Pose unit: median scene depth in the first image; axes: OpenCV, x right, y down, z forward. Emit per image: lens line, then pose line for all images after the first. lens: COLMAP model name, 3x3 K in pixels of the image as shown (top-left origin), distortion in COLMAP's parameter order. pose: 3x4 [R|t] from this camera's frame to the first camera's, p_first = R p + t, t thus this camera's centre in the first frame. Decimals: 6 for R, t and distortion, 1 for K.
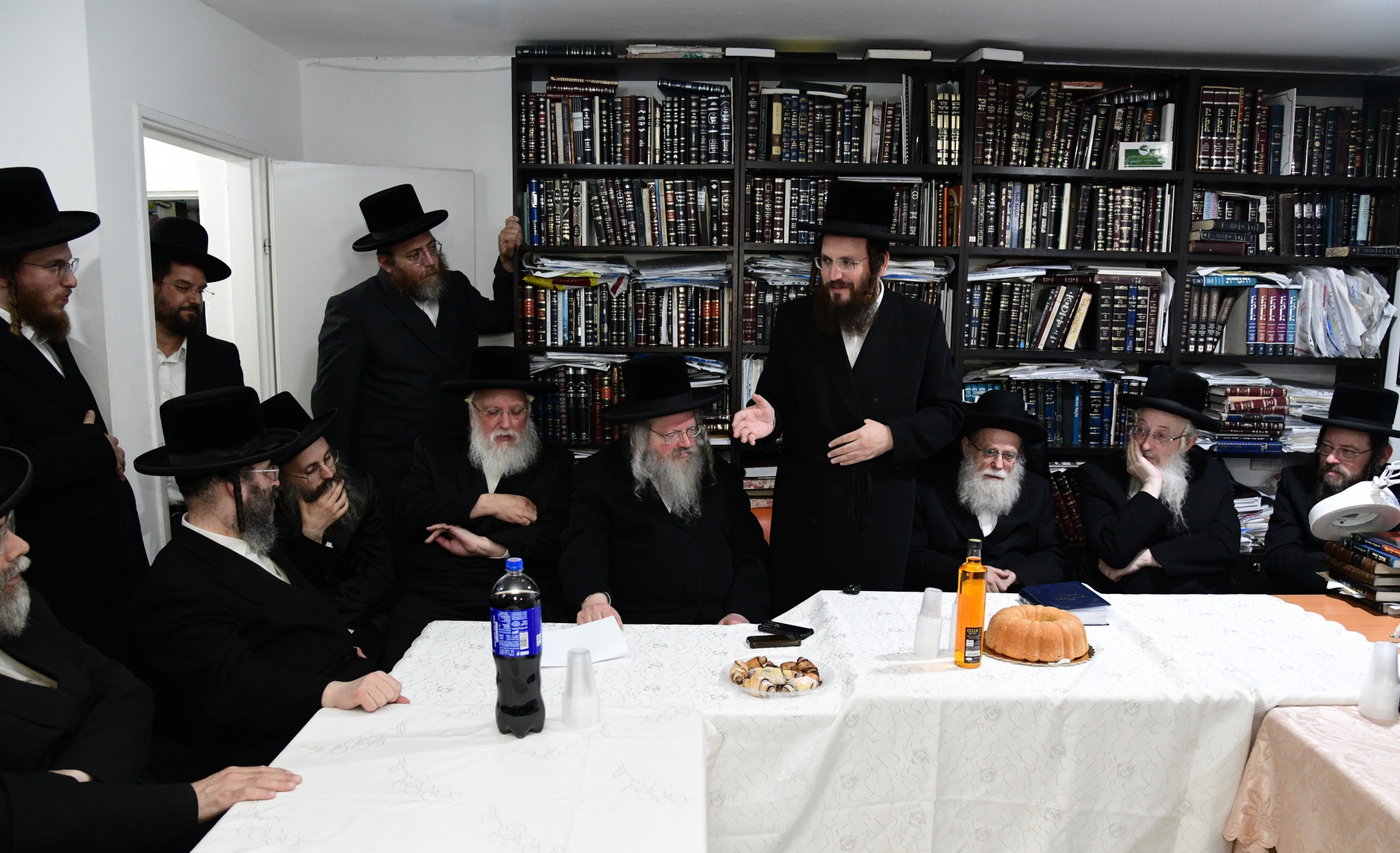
lens RADIAL K [[1034.9, 0, 698.8], [0, 1034.9, 495.8], [0, 0, 1]] dist [-0.120676, 0.068040]
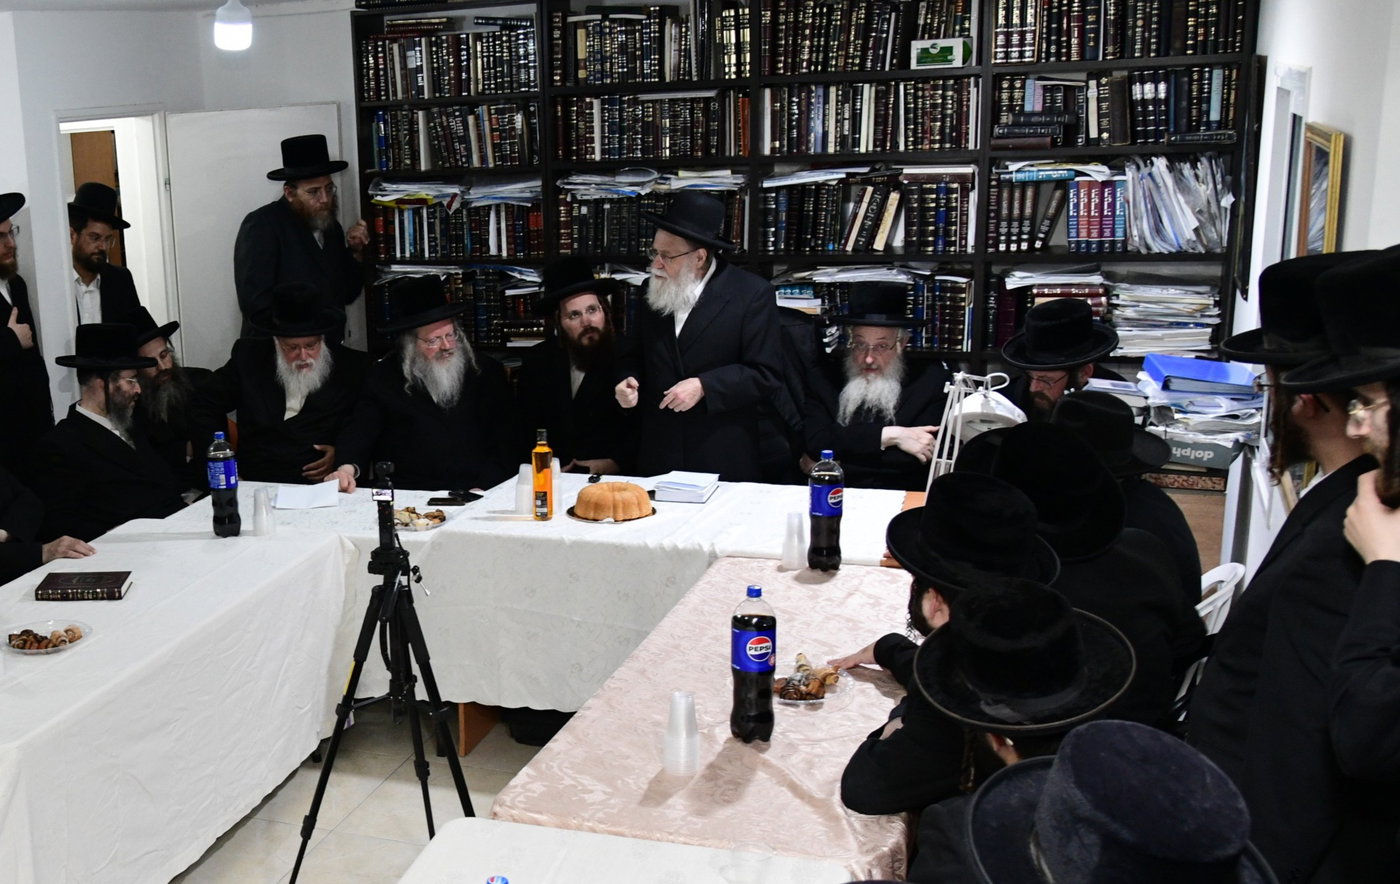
lens RADIAL K [[1686.2, 0, 268.9], [0, 1686.2, 518.5], [0, 0, 1]] dist [-0.046398, 0.000000]
pose [[0.889339, 0.047582, -0.454766, 0.610800], [-0.009551, 0.996287, 0.085563, -0.018431], [0.457148, -0.071751, 0.886491, -0.758576]]
